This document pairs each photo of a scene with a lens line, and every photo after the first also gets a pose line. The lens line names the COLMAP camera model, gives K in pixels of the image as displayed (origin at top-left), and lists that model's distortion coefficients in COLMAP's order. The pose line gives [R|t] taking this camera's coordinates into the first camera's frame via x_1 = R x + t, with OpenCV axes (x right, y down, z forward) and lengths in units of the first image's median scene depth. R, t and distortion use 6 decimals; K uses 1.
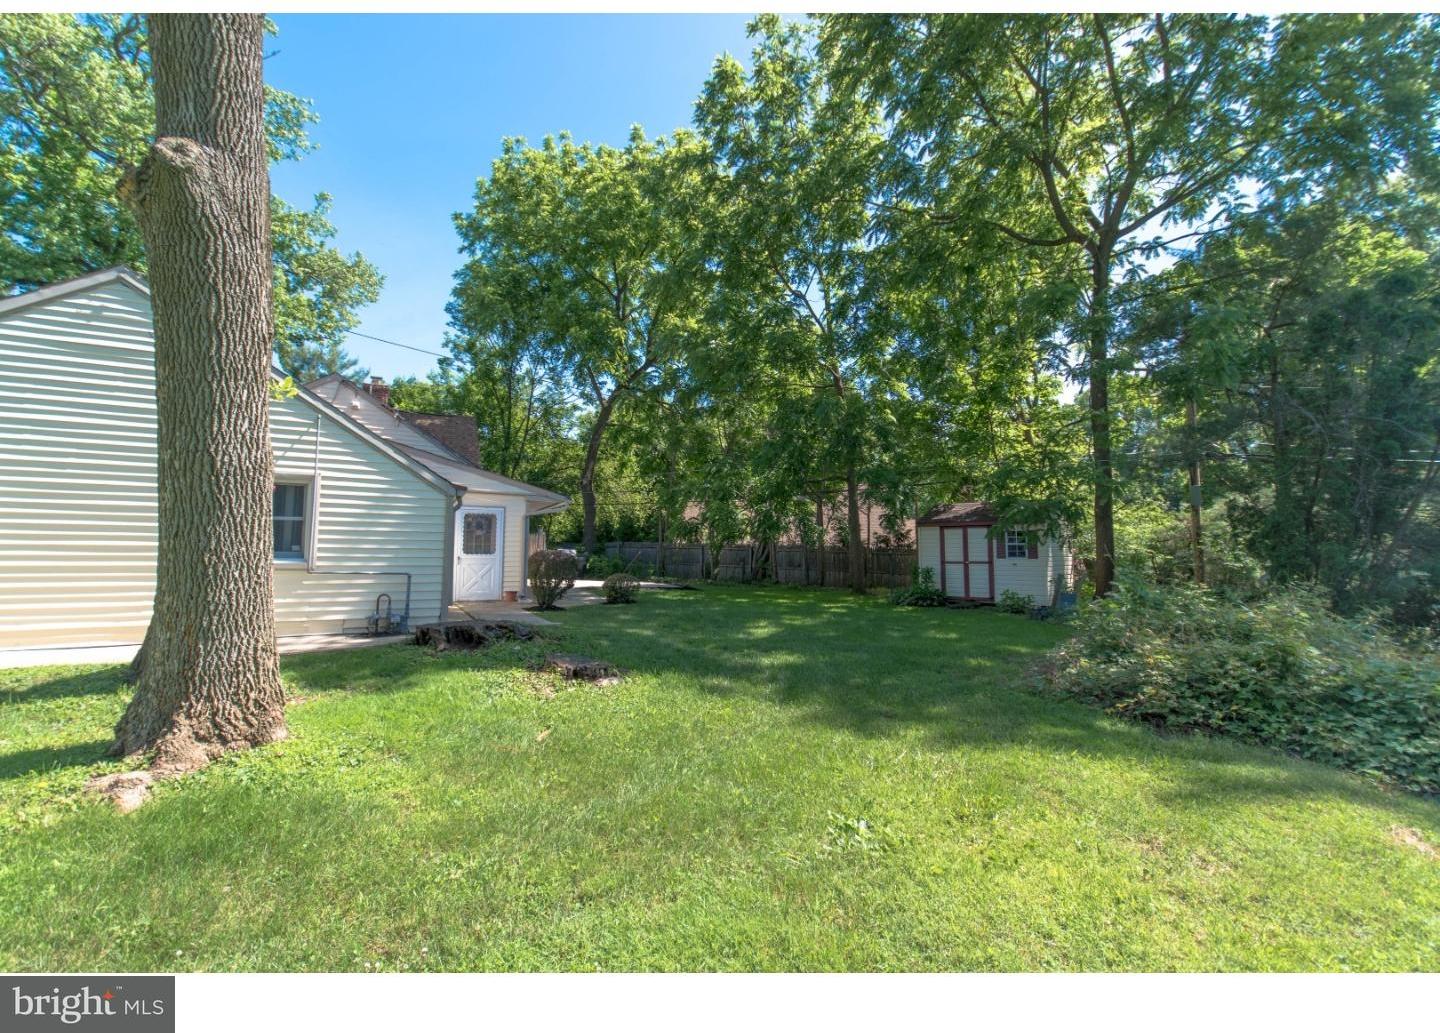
lens RADIAL K [[651.0, 0, 705.7], [0, 651.0, 500.4], [0, 0, 1]] dist [-0.000557, 0.000385]
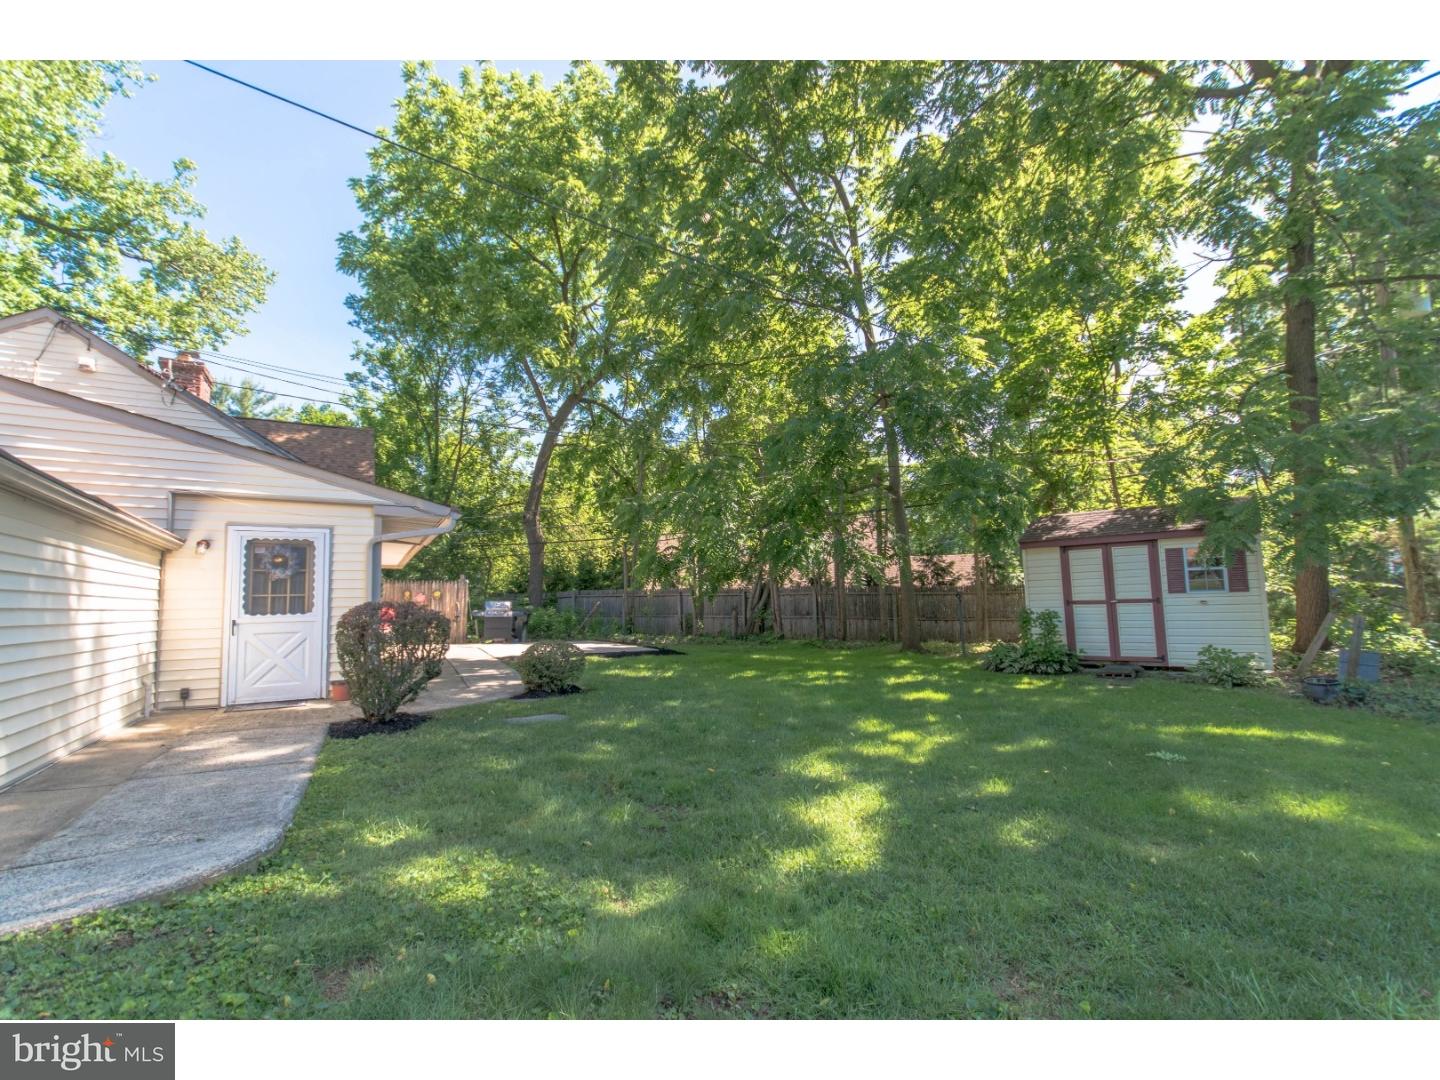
lens RADIAL K [[633.4, 0, 710.5], [0, 633.4, 550.4], [0, 0, 1]] dist [0.002922, -0.002008]
pose [[0.997979, -0.026933, 0.057561, -0.011338], [0.026992, 0.999636, -0.000248, 0.020130], [-0.057533, 0.001801, 0.998342, 0.232645]]
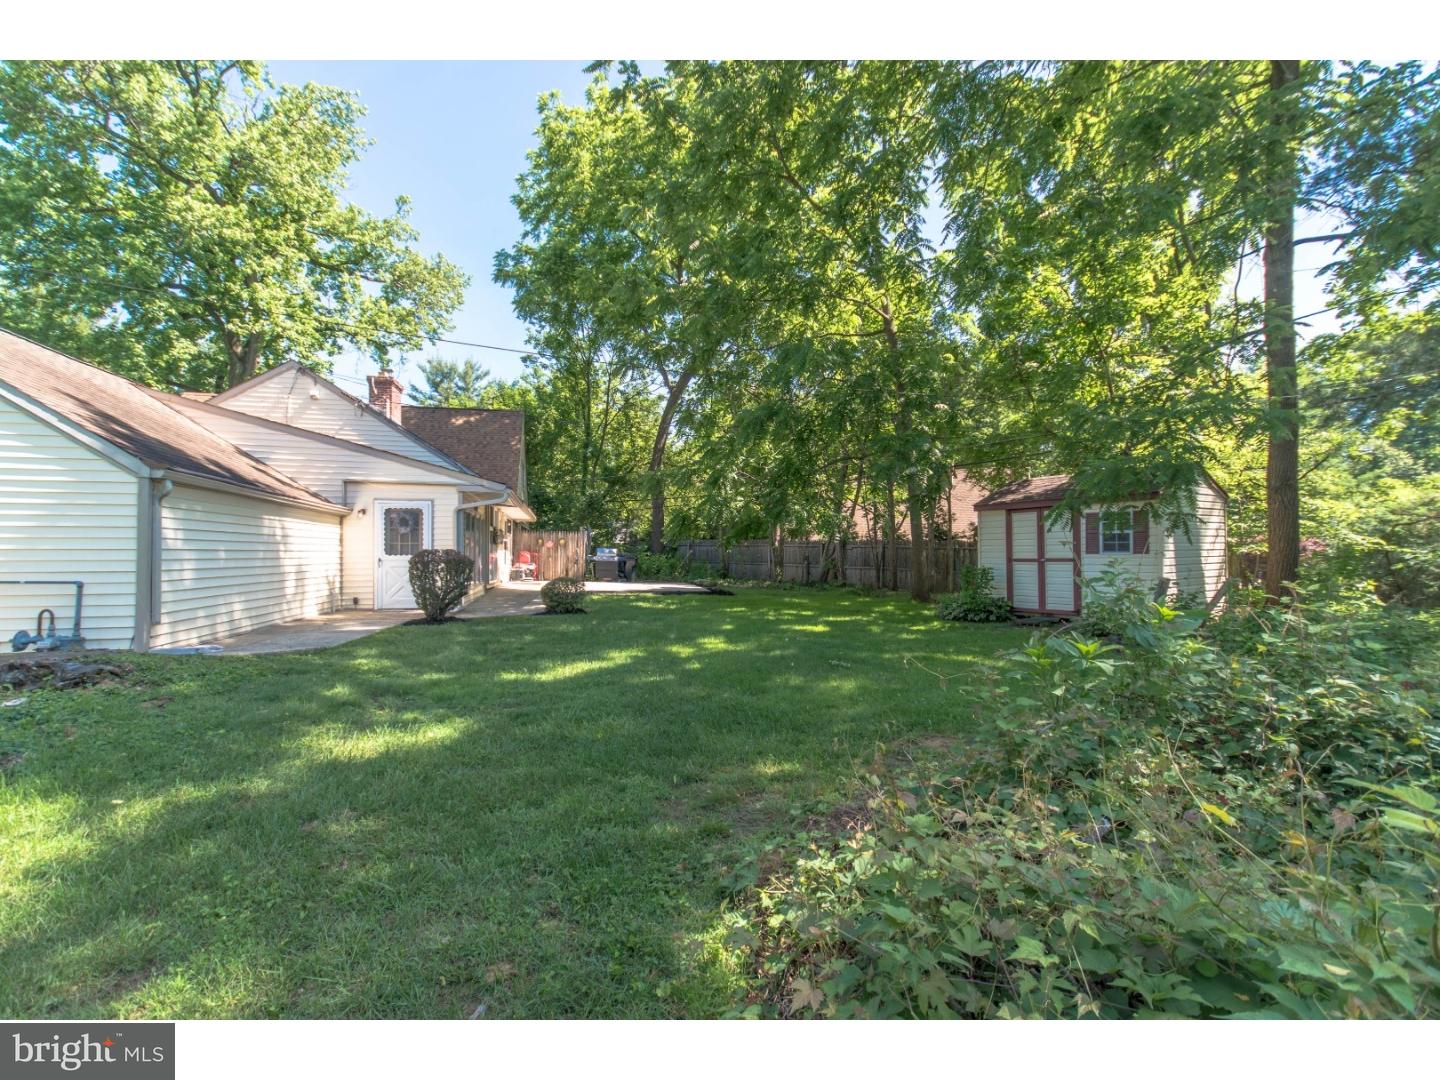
lens RADIAL K [[645.1, 0, 712.3], [0, 645.1, 548.6], [0, 0, 1]] dist [0.001234, -0.000287]
pose [[0.968370, -0.012364, -0.249213, 0.131184], [0.030881, 0.997032, 0.070528, 0.013405], [0.247602, -0.075993, 0.965877, 0.140999]]
